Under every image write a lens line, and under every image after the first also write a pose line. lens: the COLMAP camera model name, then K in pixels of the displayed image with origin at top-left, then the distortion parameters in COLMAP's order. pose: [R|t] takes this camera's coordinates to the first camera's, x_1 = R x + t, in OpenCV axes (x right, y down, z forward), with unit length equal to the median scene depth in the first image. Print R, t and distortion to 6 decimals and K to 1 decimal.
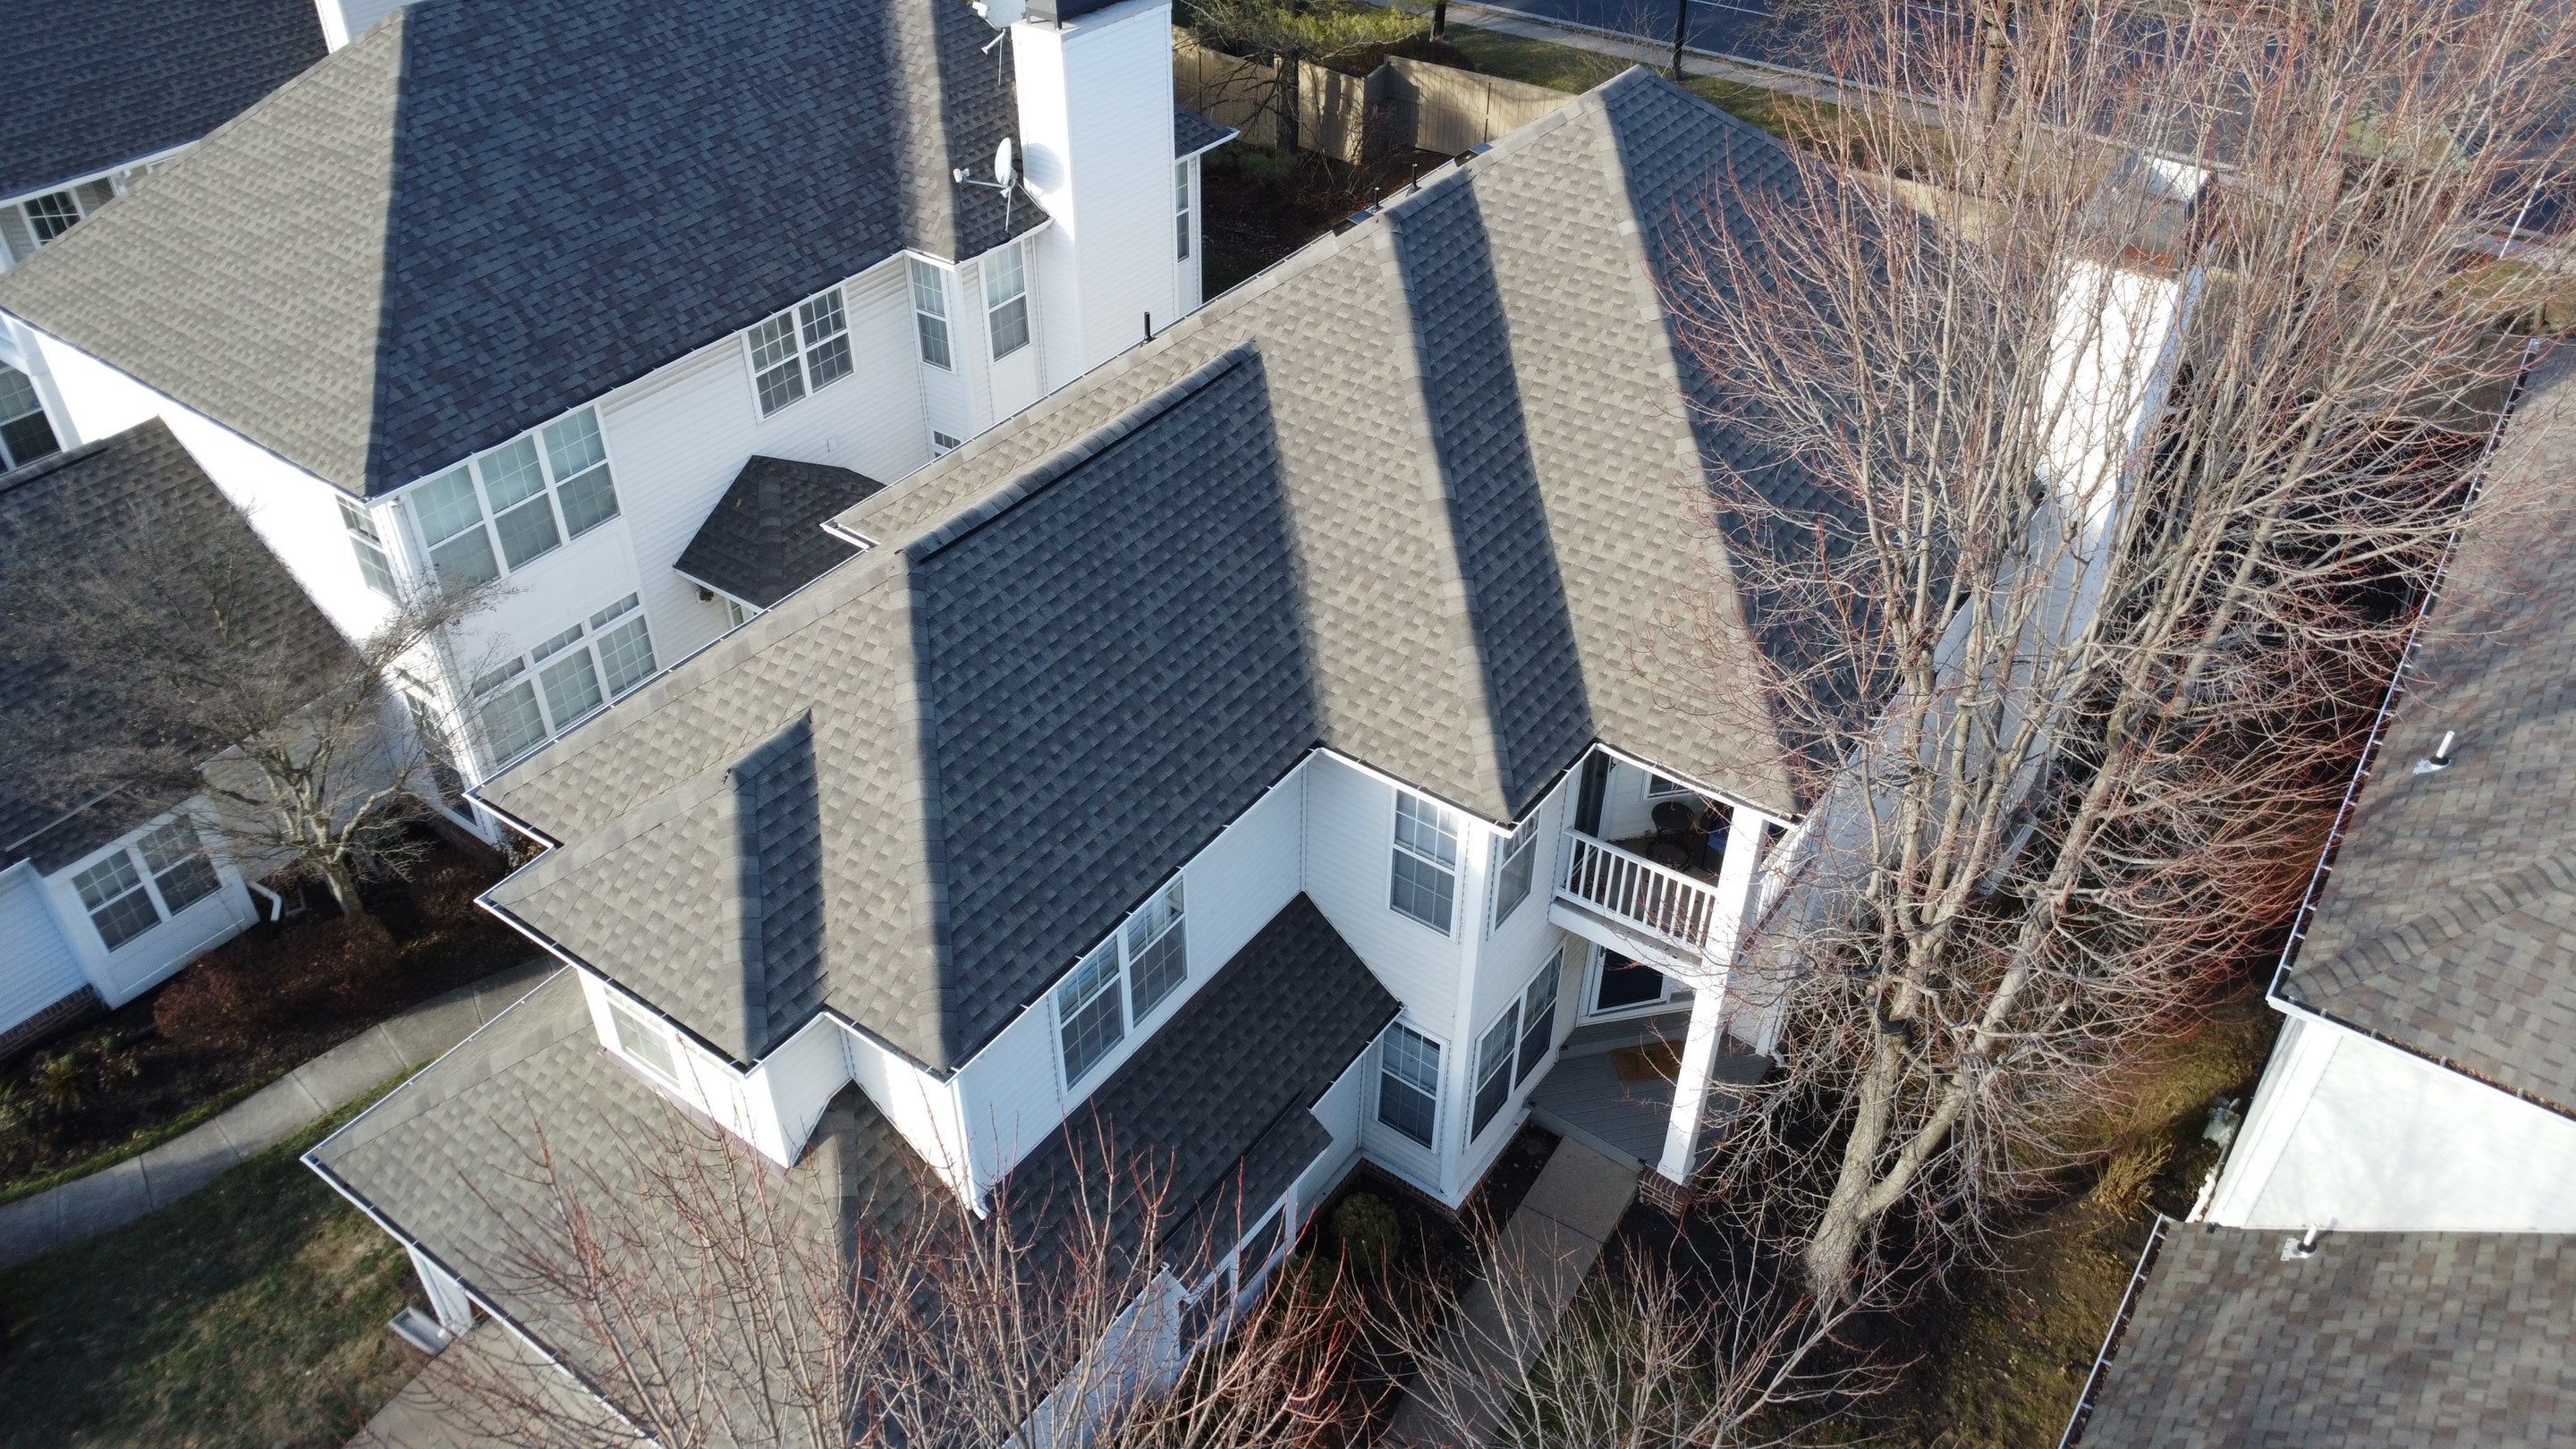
lens RADIAL K [[1884.2, 0, 1293.9], [0, 1884.2, 722.2], [0, 0, 1]] dist [-0.013052, -0.008111]
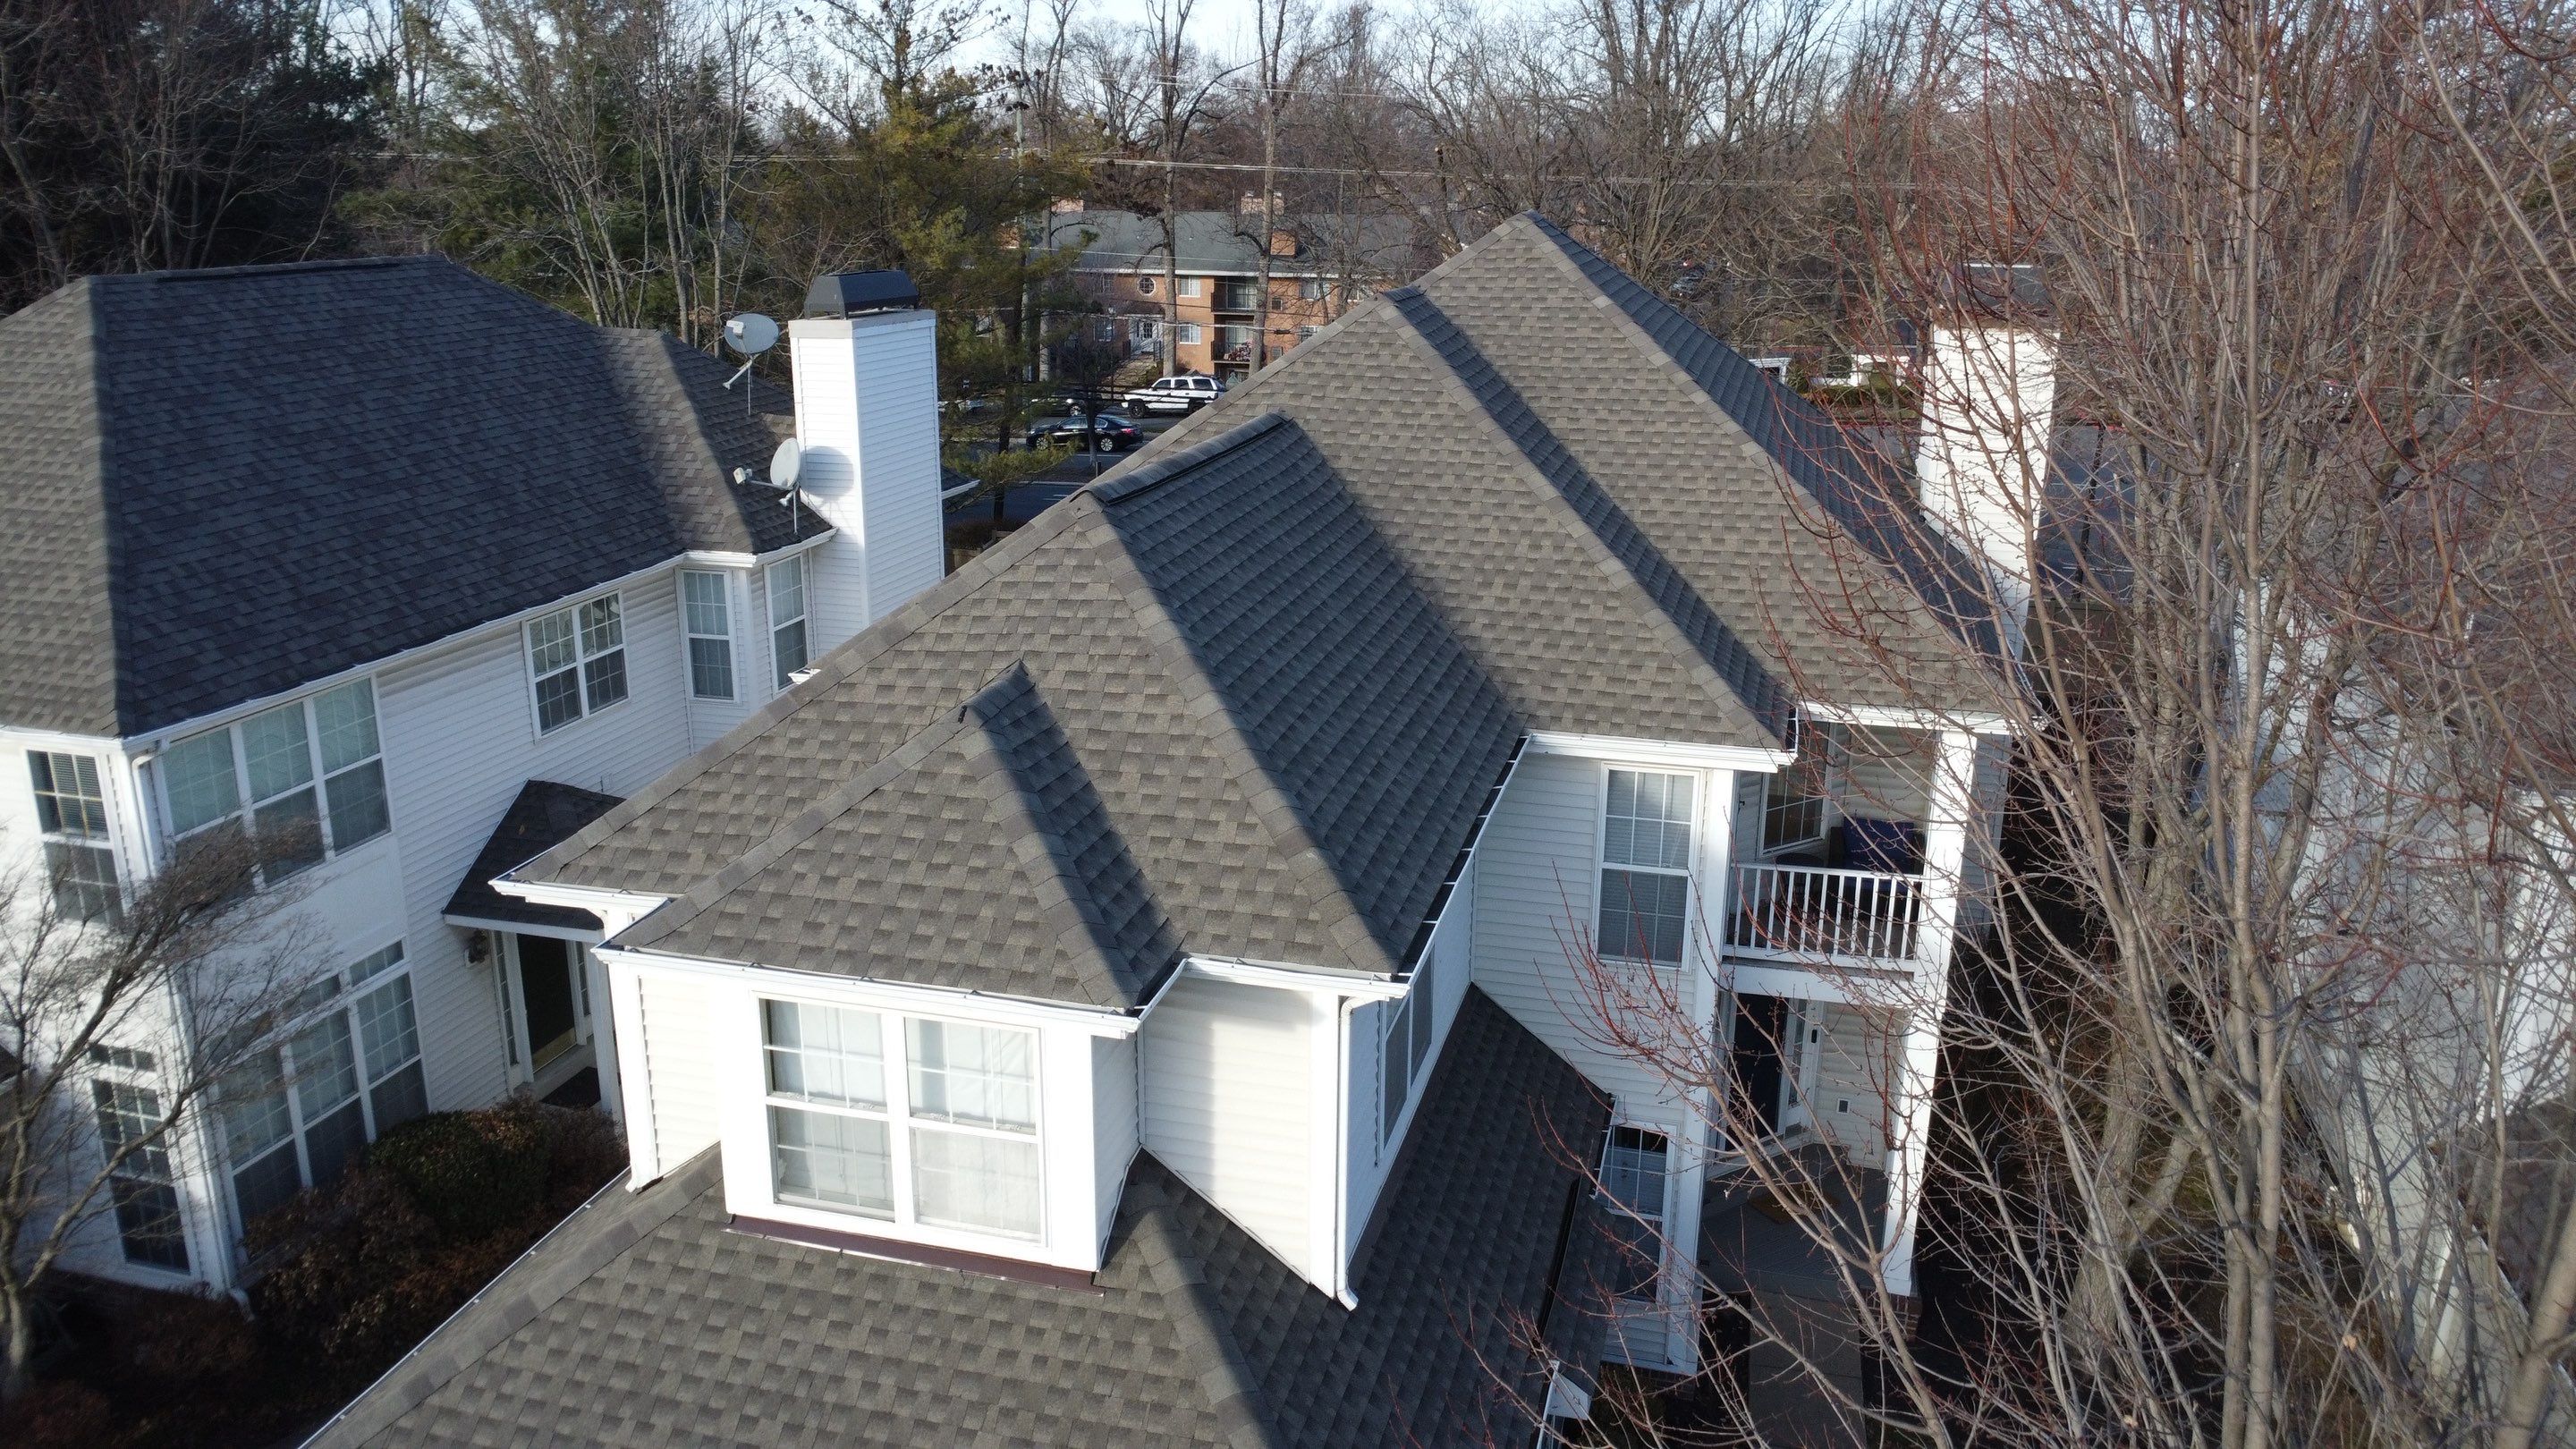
lens RADIAL K [[1884.2, 0, 1282.5], [0, 1884.2, 722.8], [0, 0, 1]] dist [-0.013052, -0.008111]
pose [[0.938376, -0.097948, 0.331446, -0.268745], [0.212767, 0.919452, -0.330664, 0.191446], [-0.272360, 0.380808, 0.883632, 0.188948]]
